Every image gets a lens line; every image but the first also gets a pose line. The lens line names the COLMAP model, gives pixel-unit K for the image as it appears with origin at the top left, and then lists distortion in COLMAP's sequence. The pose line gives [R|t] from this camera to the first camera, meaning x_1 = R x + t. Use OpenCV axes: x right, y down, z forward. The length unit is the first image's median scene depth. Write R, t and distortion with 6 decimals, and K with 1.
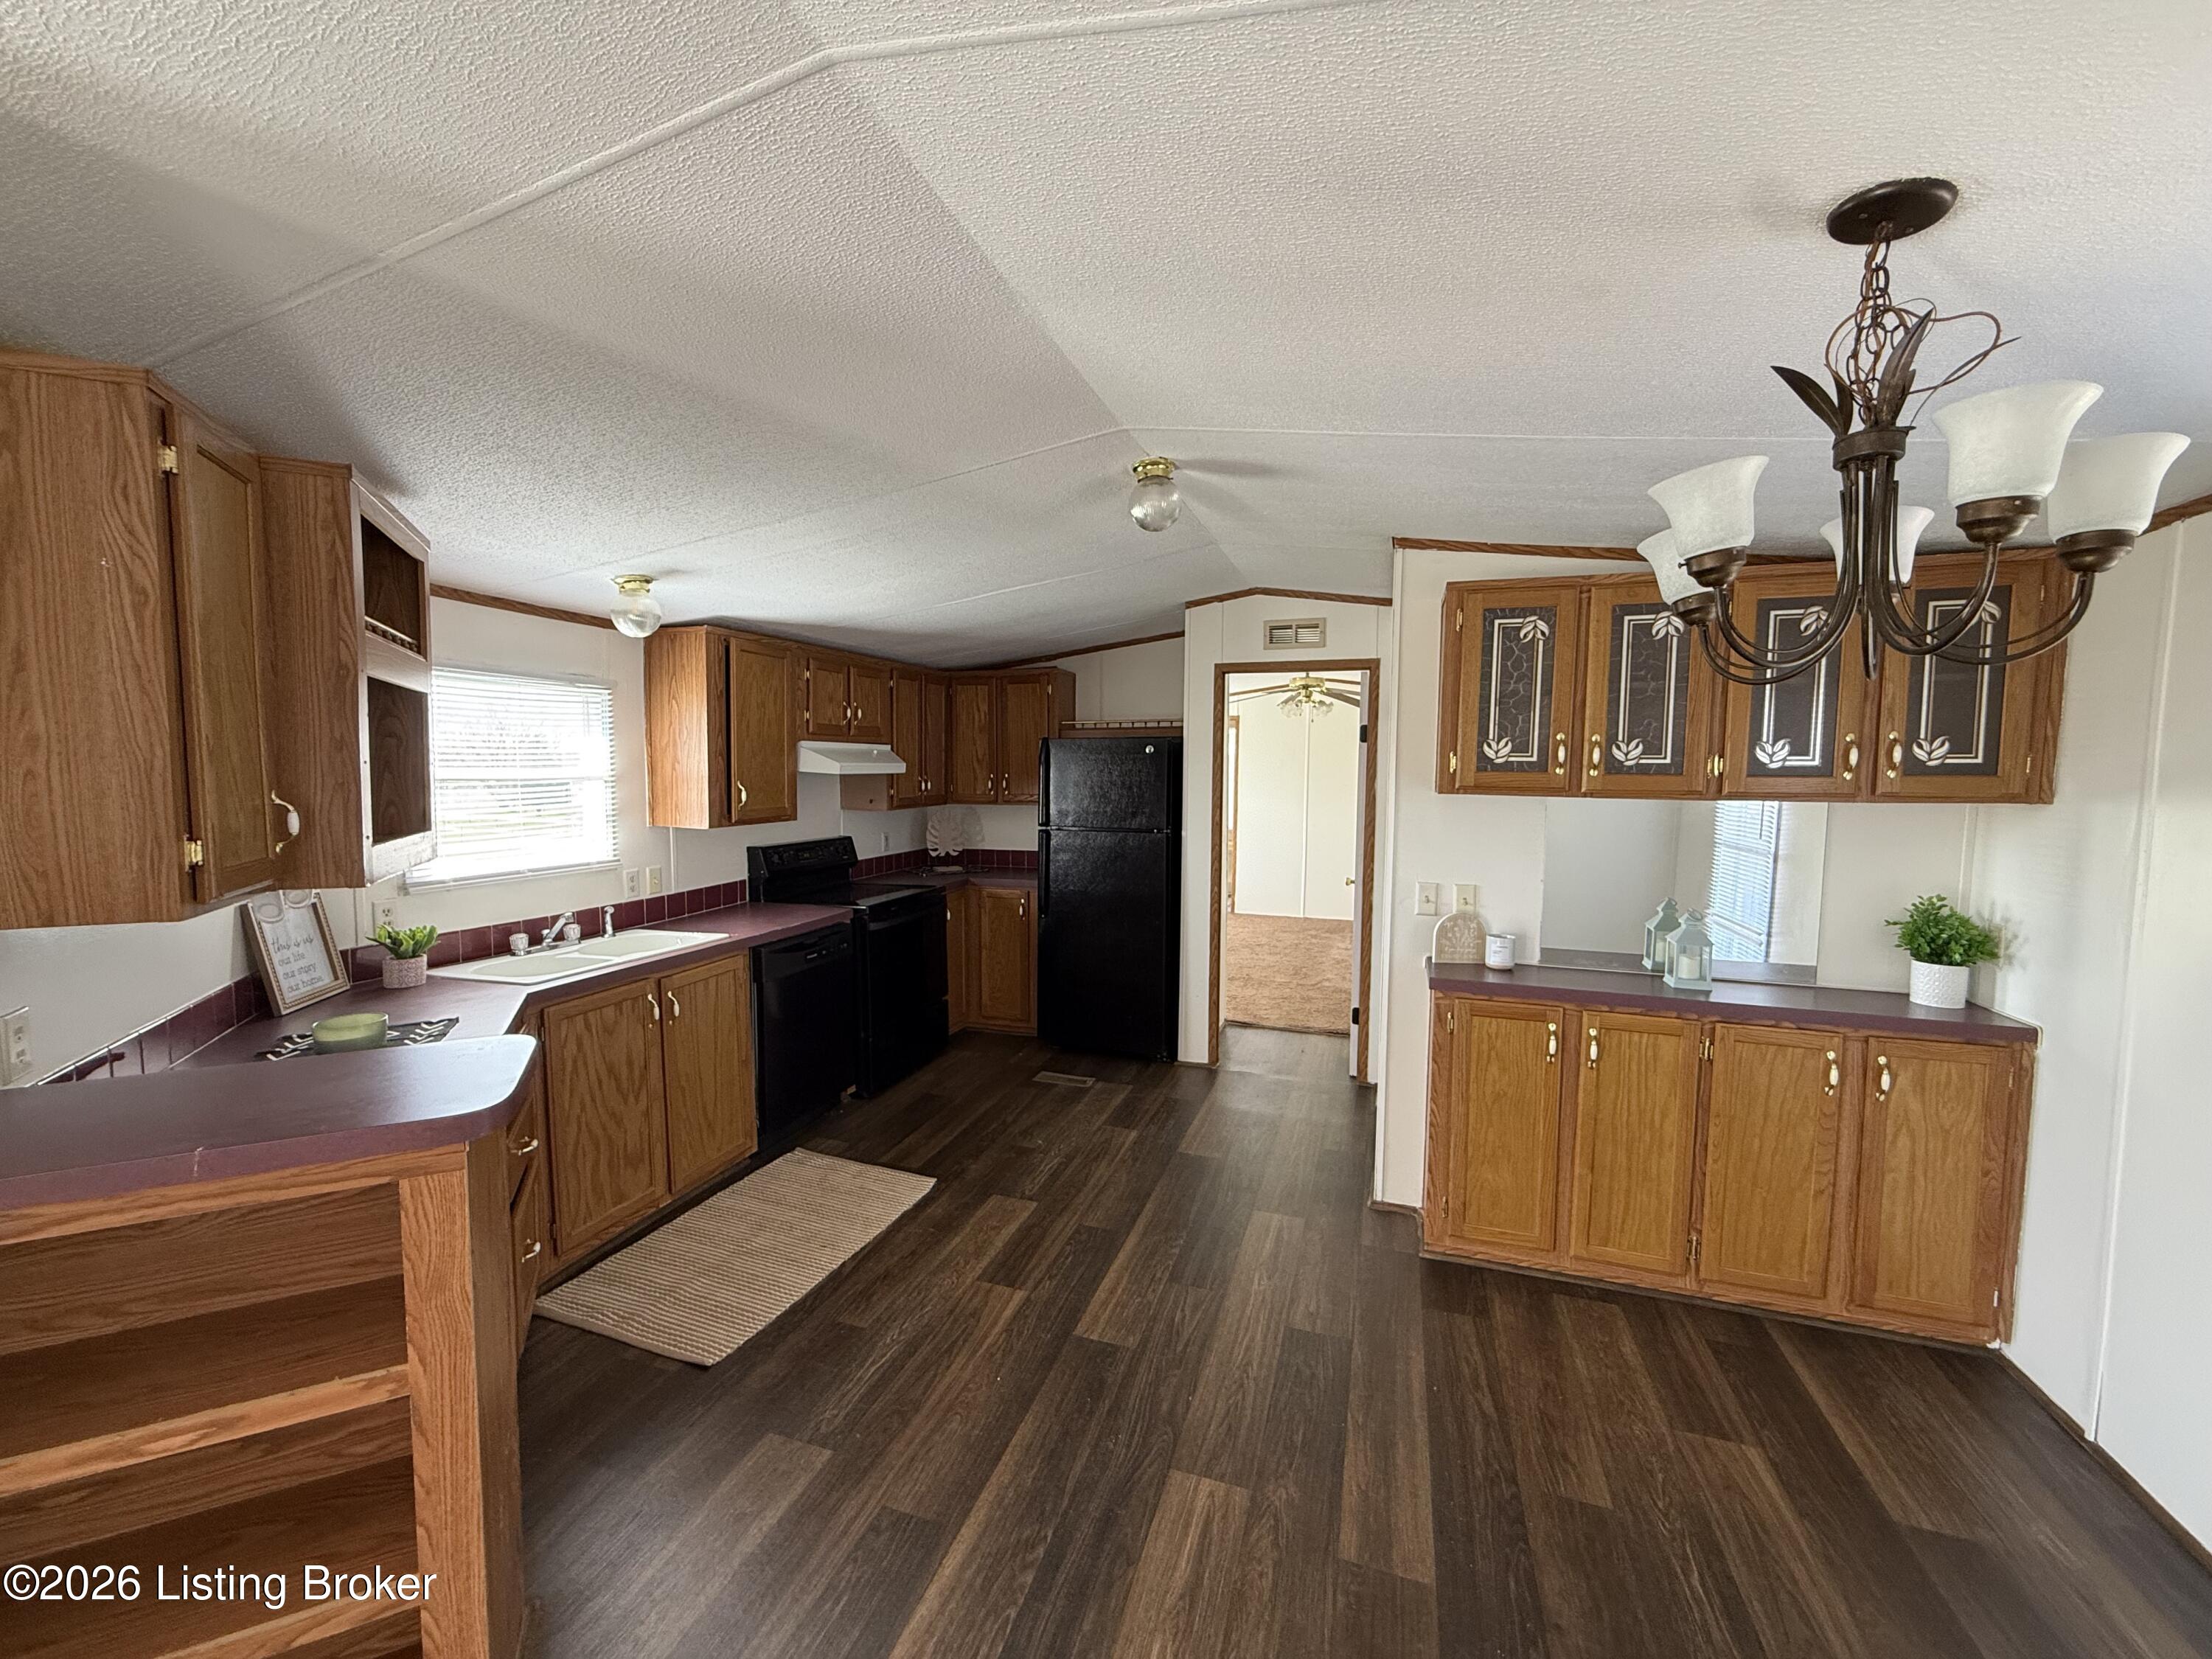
lens RADIAL K [[879.9, 0, 1106.0], [0, 879.9, 829.5], [0, 0, 1]] dist [0.000223, -0.000034]
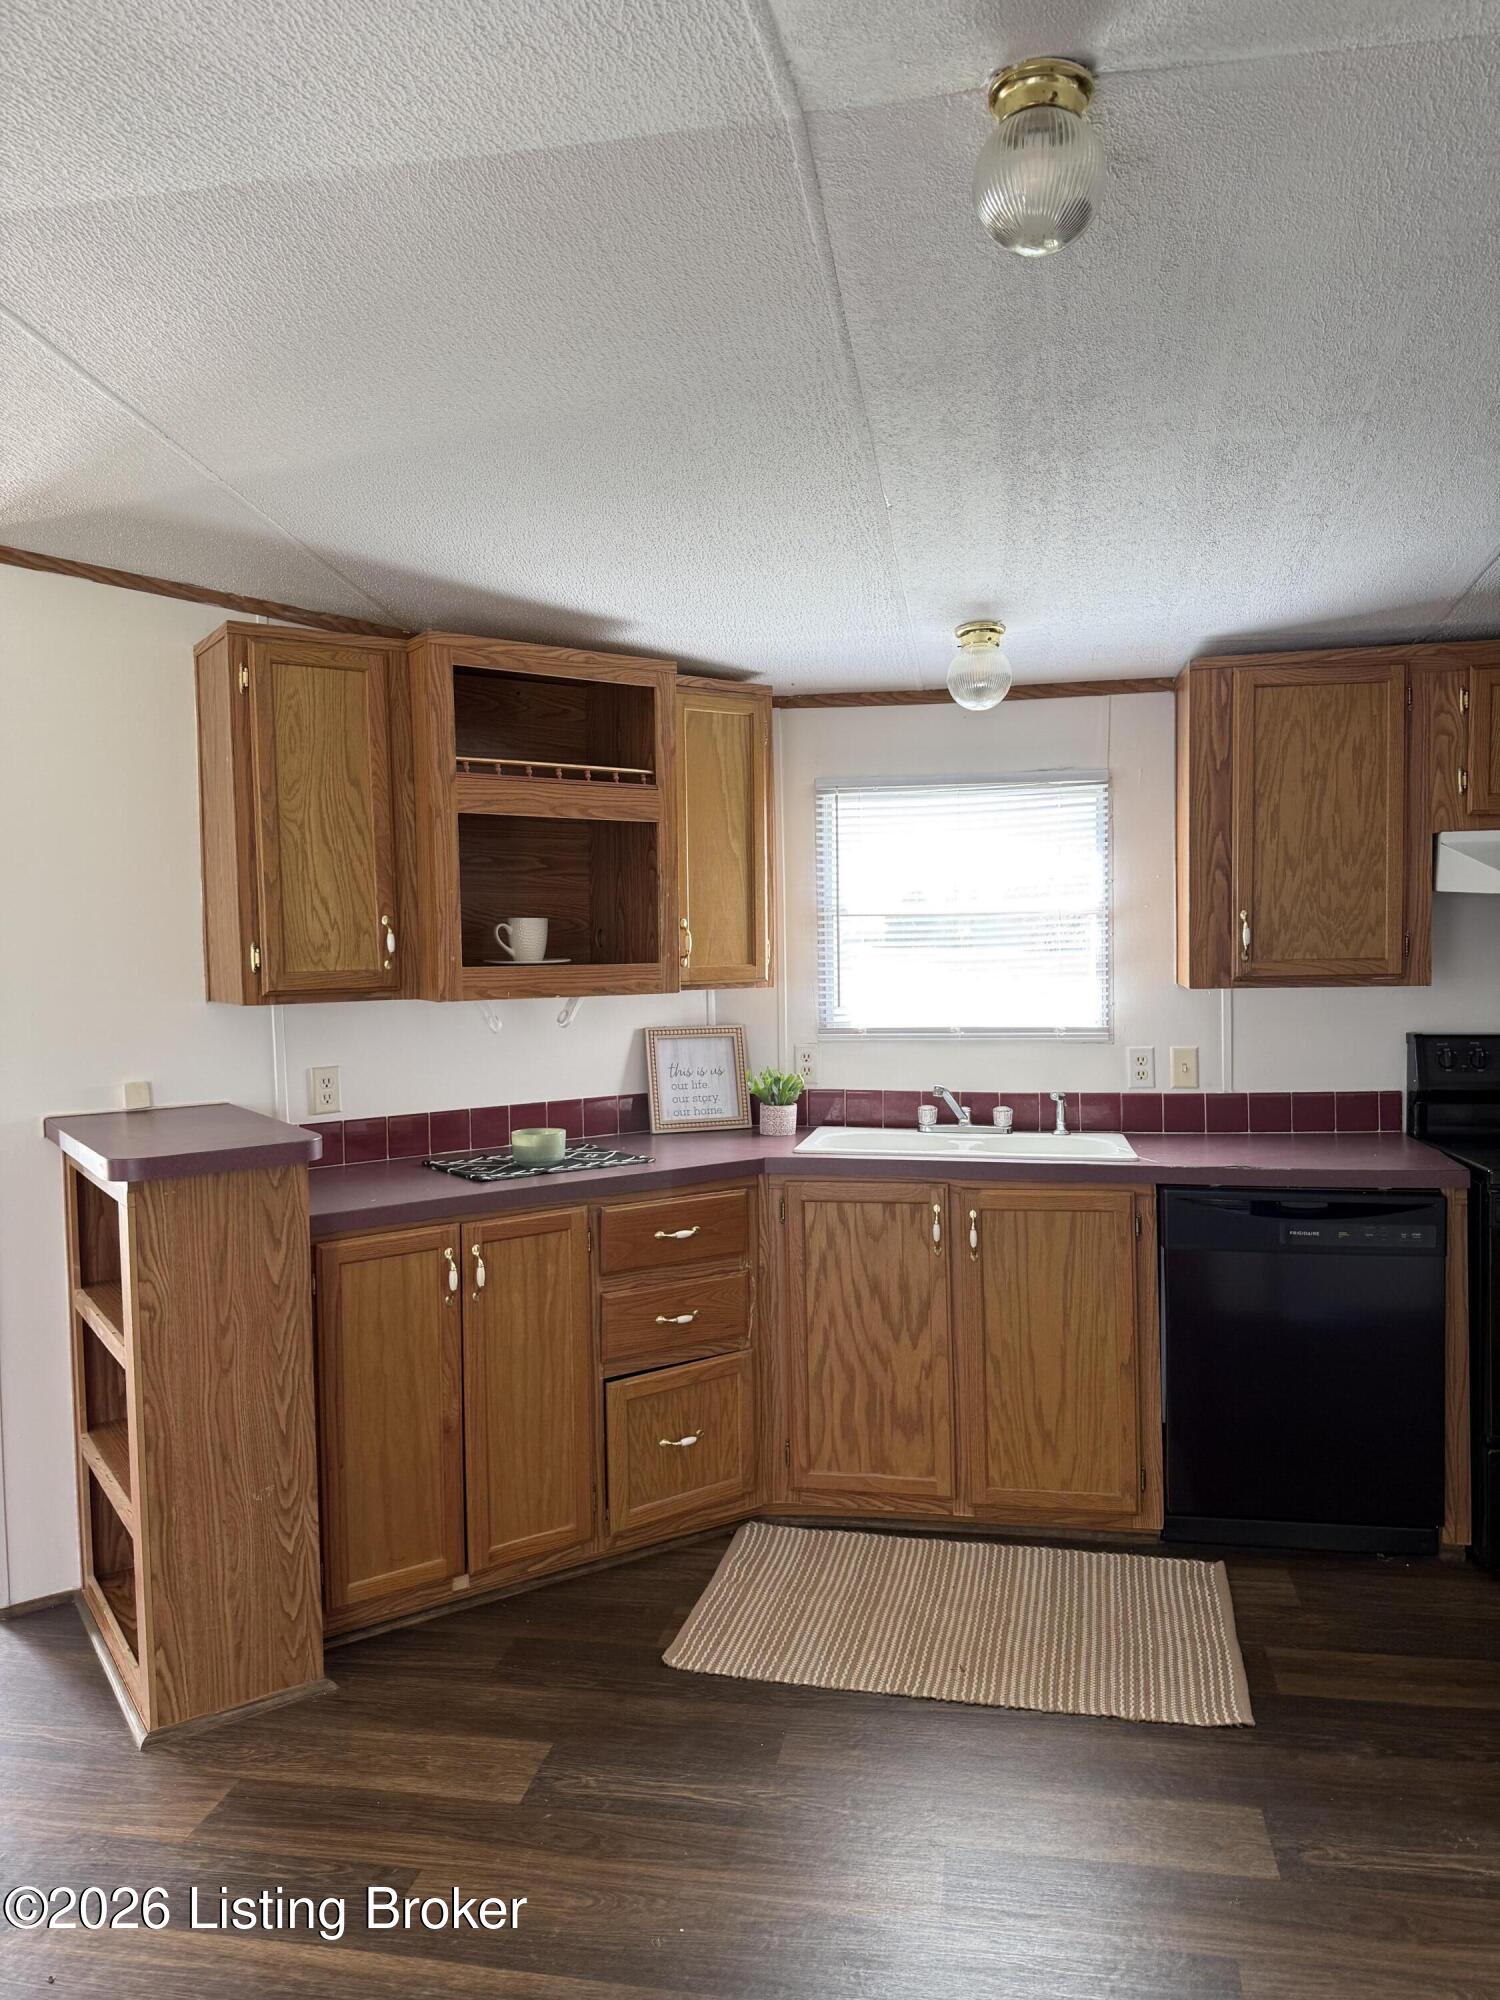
lens RADIAL K [[1400.5, 0, 757.9], [0, 1400.5, 998.6], [0, 0, 1]] dist [0.147114, -0.270767]
pose [[0.137232, 0.035118, -0.989916, 0.535362], [-0.053531, 0.998174, 0.027990, -0.005832], [0.989091, 0.049151, 0.138861, 0.609987]]
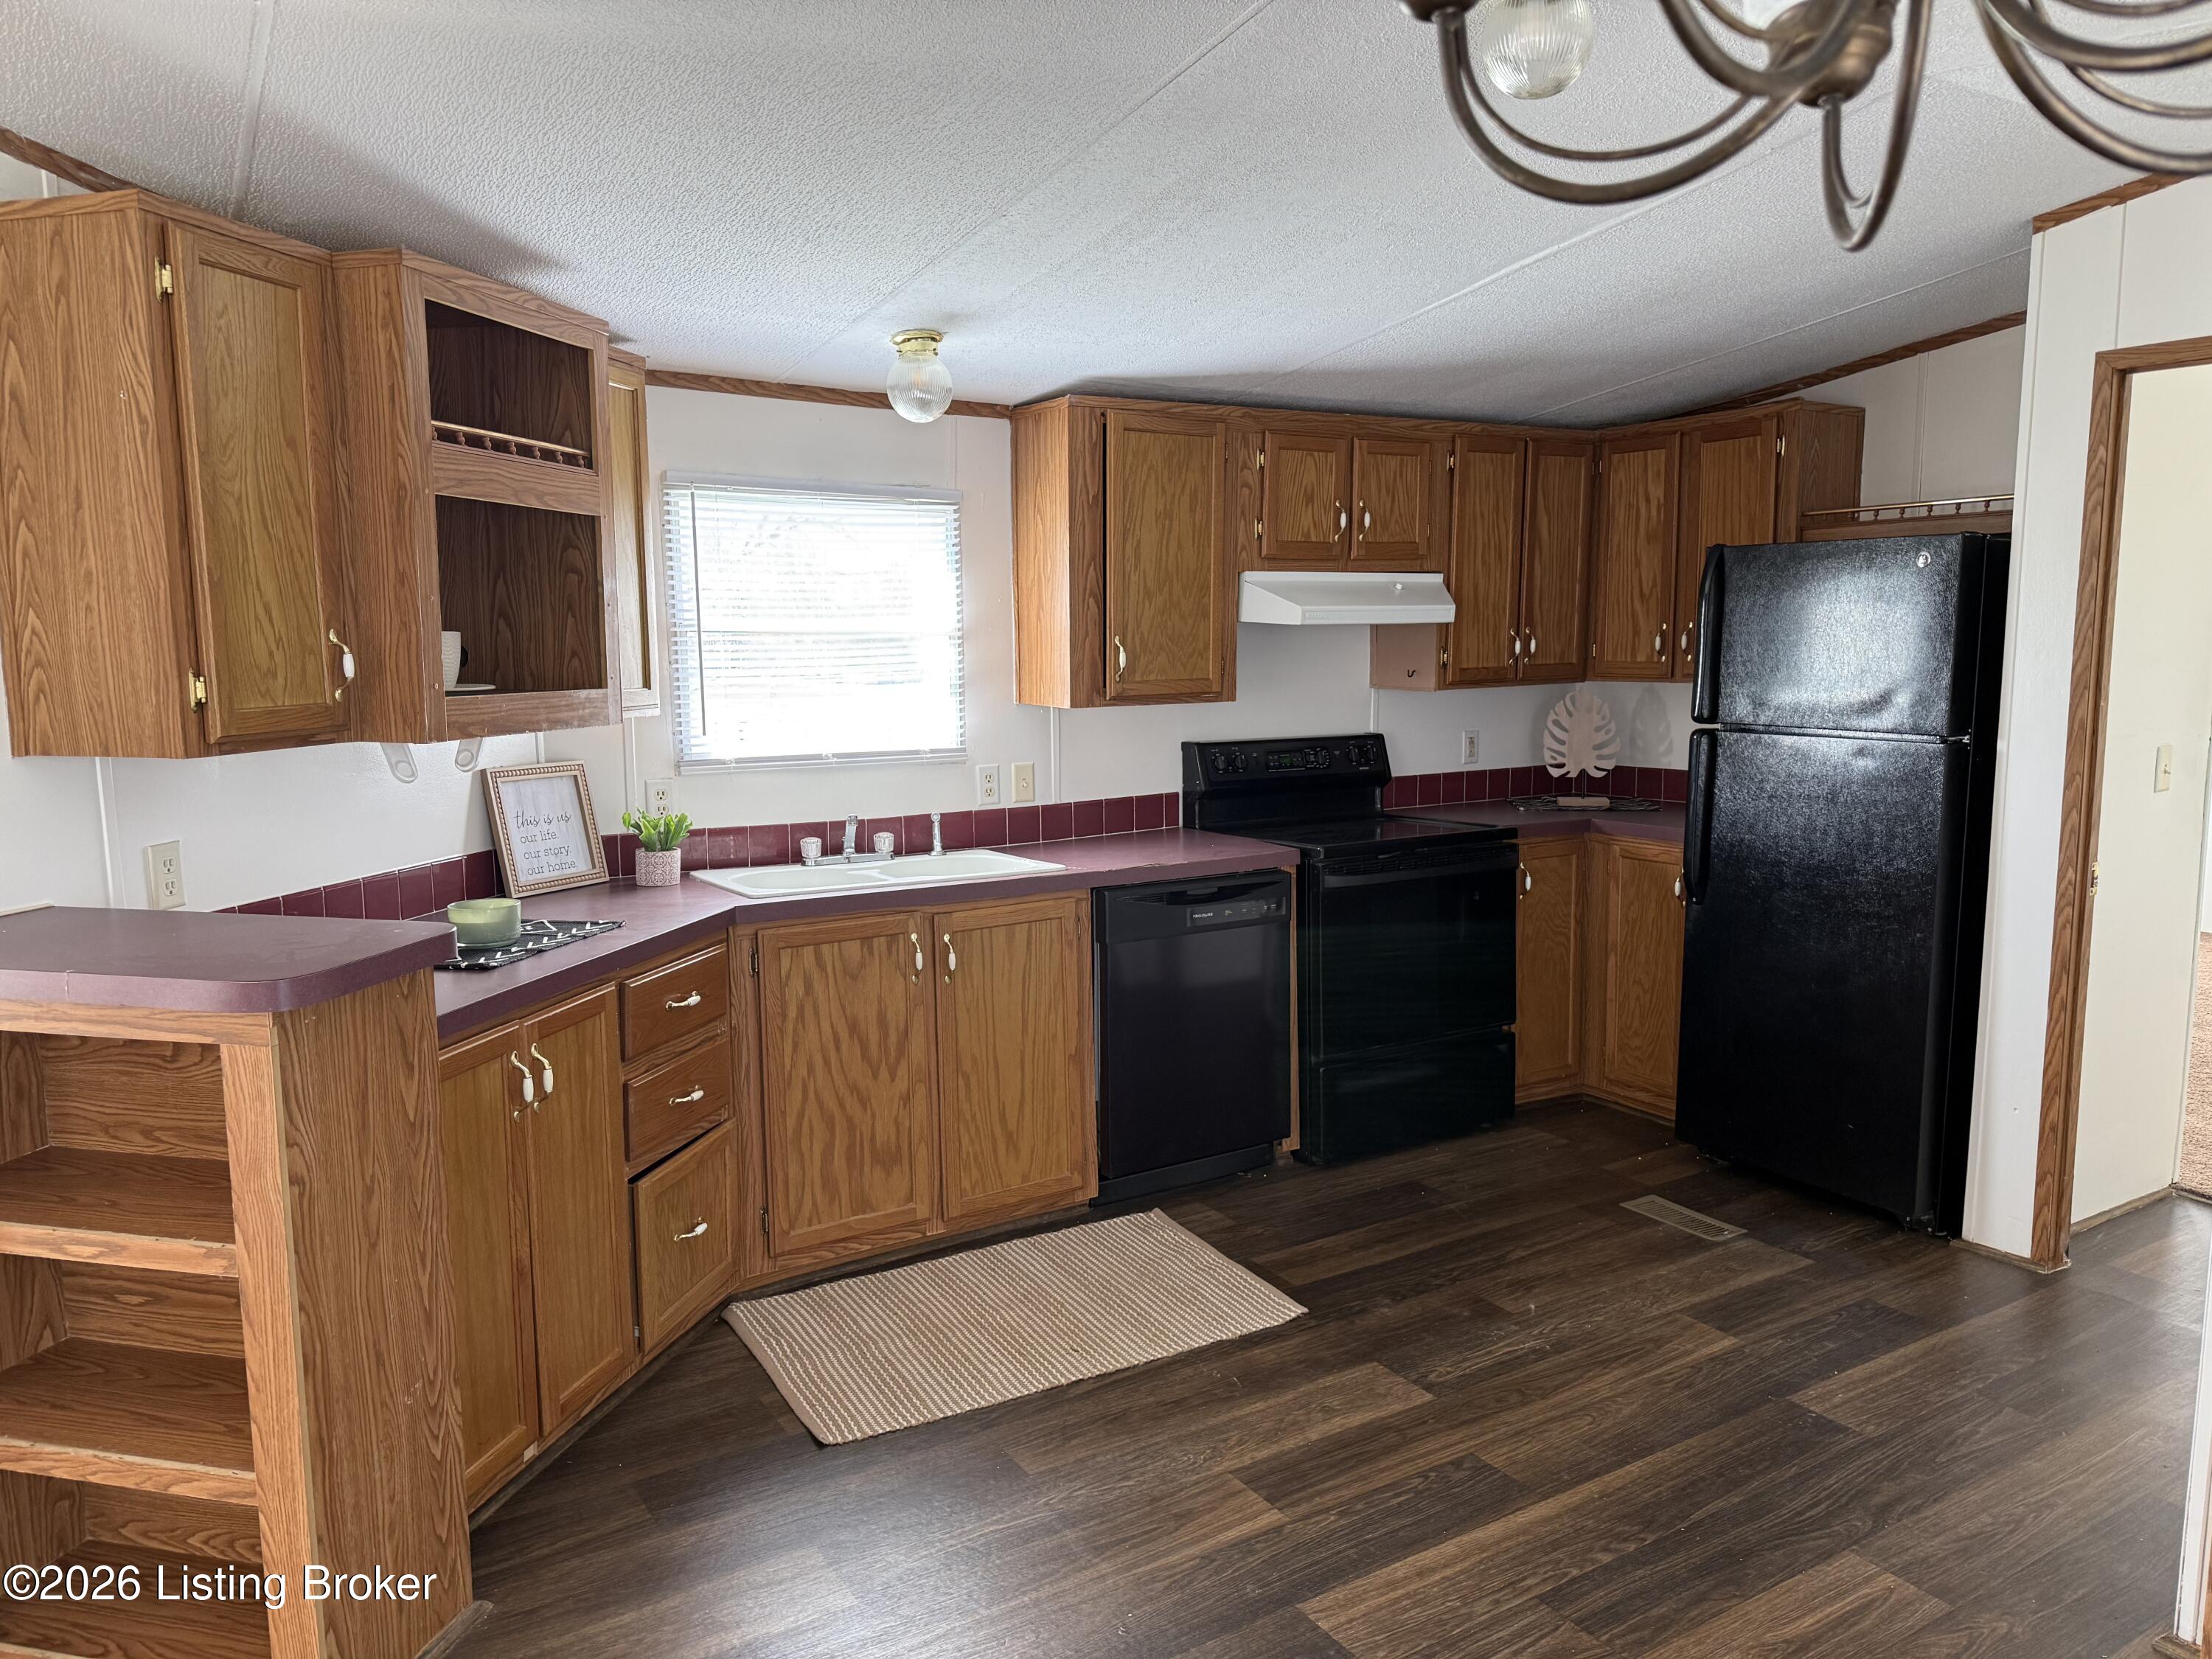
lens RADIAL K [[1547.1, 0, 1109.0], [0, 1547.1, 832.0], [0, 0, 1]] dist [0.110343, -0.159596]
pose [[0.768495, 0.069333, -0.636089, 0.351185], [-0.033459, 0.997106, 0.068260, 0.012965], [0.638981, -0.031174, 0.768591, 0.124877]]
